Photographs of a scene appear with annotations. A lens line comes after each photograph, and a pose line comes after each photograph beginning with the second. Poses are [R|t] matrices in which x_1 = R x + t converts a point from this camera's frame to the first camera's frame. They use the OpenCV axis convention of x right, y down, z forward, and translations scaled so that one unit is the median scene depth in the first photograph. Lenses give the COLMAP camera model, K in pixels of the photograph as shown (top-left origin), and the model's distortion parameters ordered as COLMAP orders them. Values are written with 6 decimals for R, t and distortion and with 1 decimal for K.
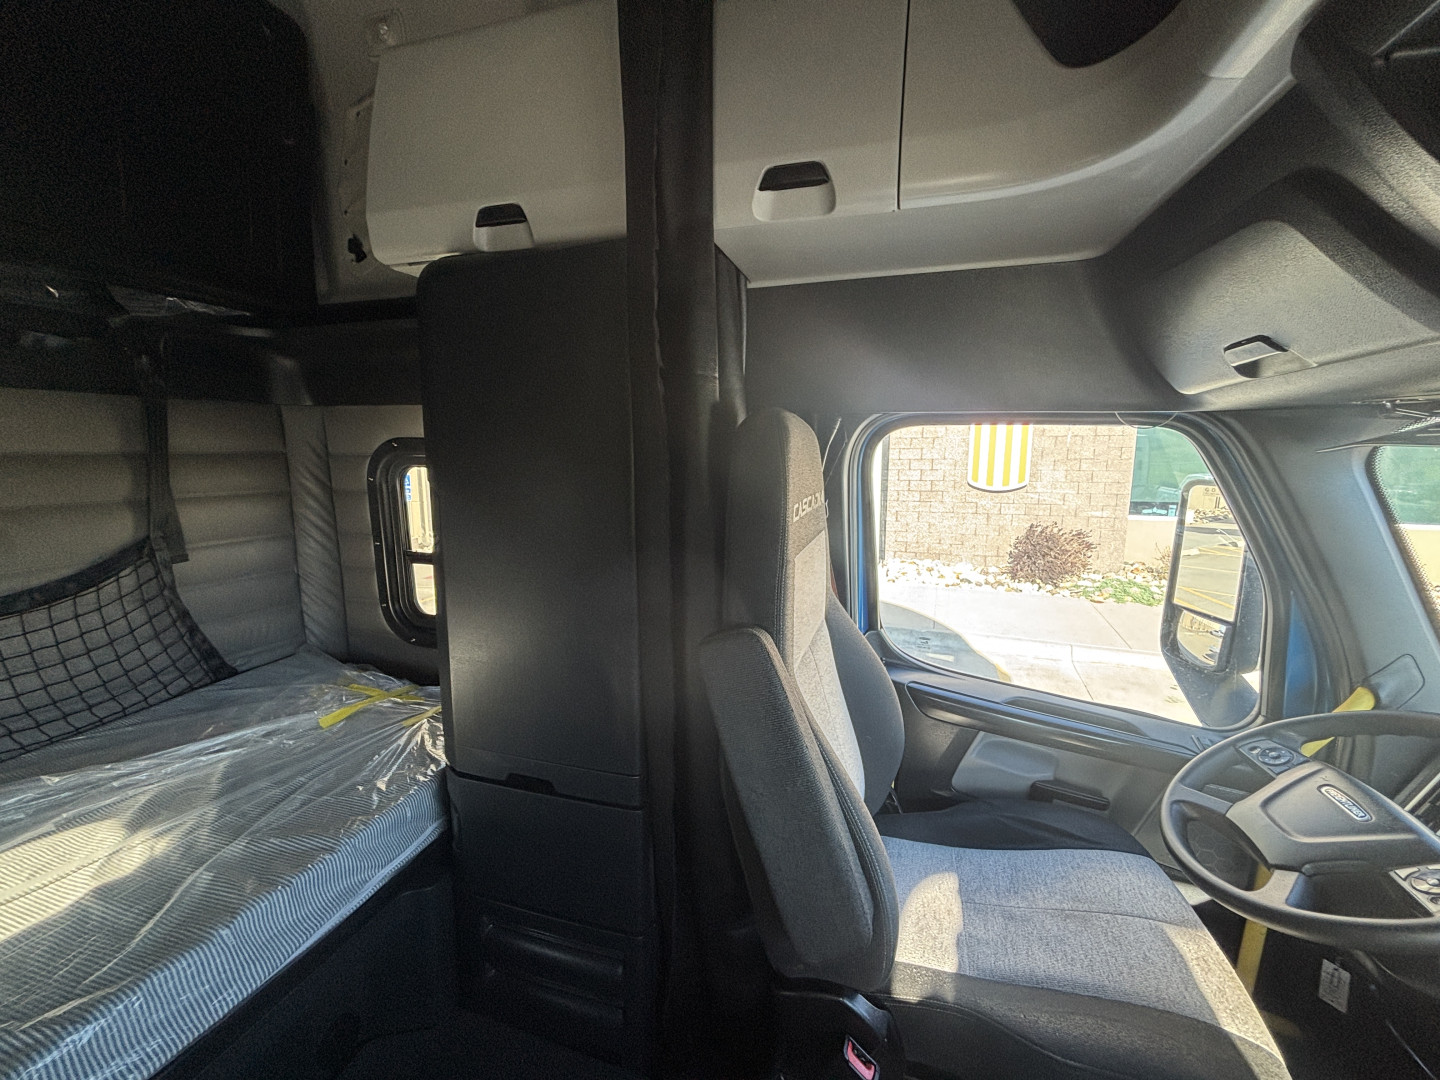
lens RADIAL K [[583.0, 0, 720.0], [0, 583.0, 540.0], [0, 0, 1]] dist [-0.000261, -0.000339]
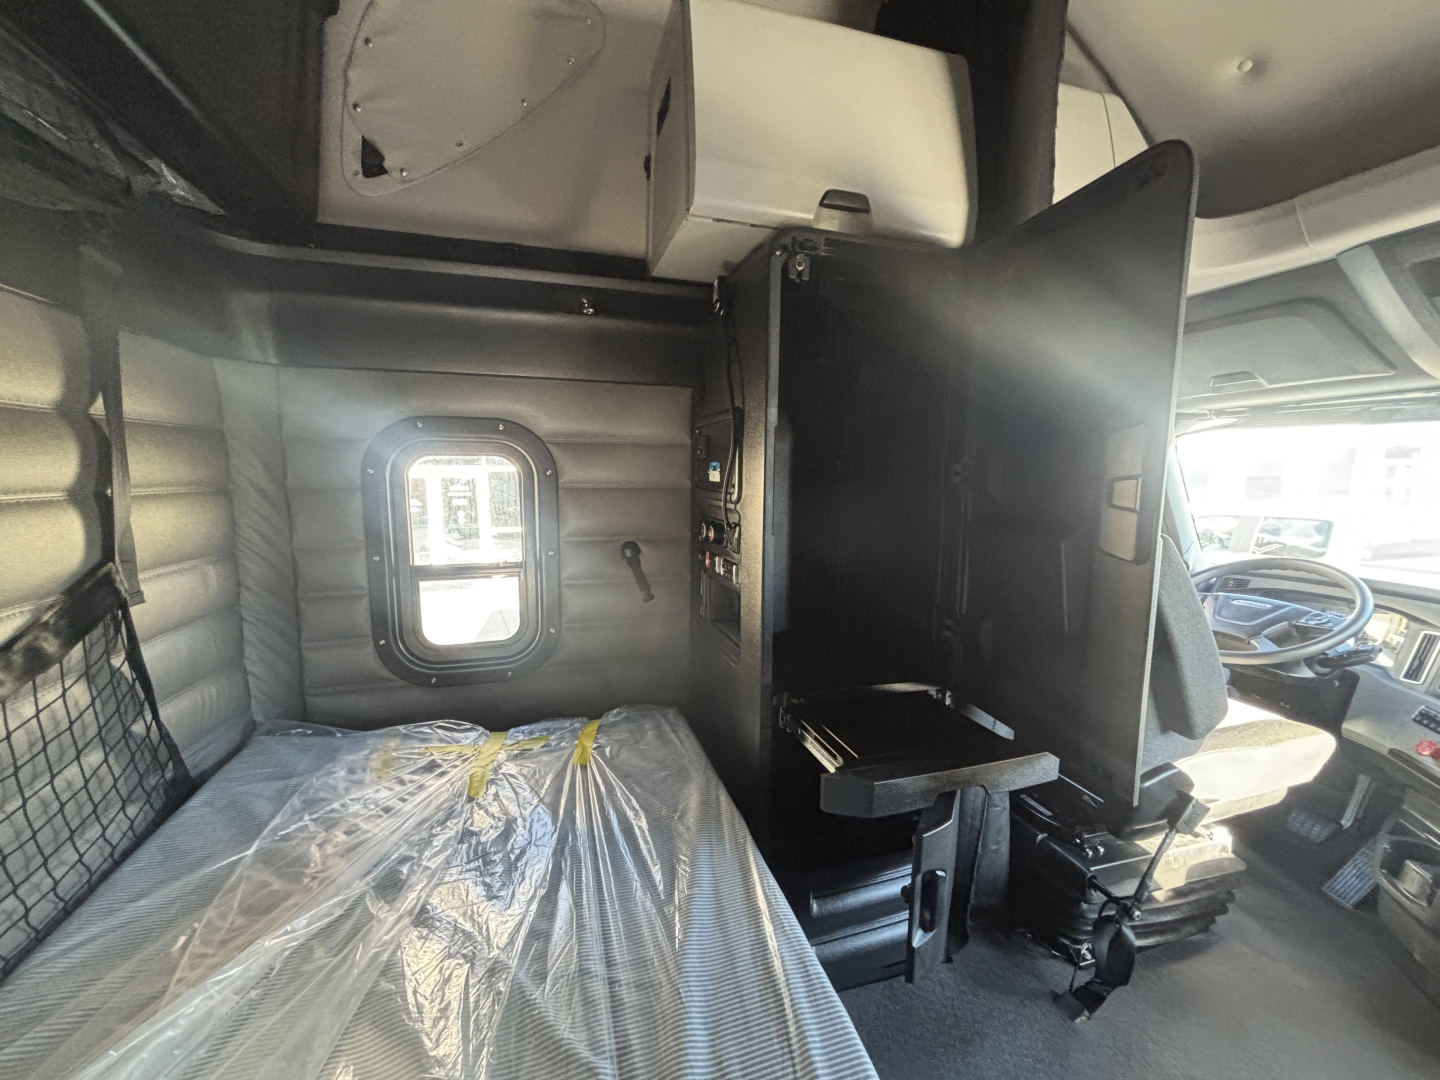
lens RADIAL K [[583.0, 0, 720.0], [0, 583.0, 540.0], [0, 0, 1]] dist [-0.000261, -0.000339]
pose [[0.832783, -0.070365, 0.549109, -0.717455], [0.083121, 0.996538, 0.001638, 0.018878], [-0.547323, 0.044278, 0.835749, 0.164825]]
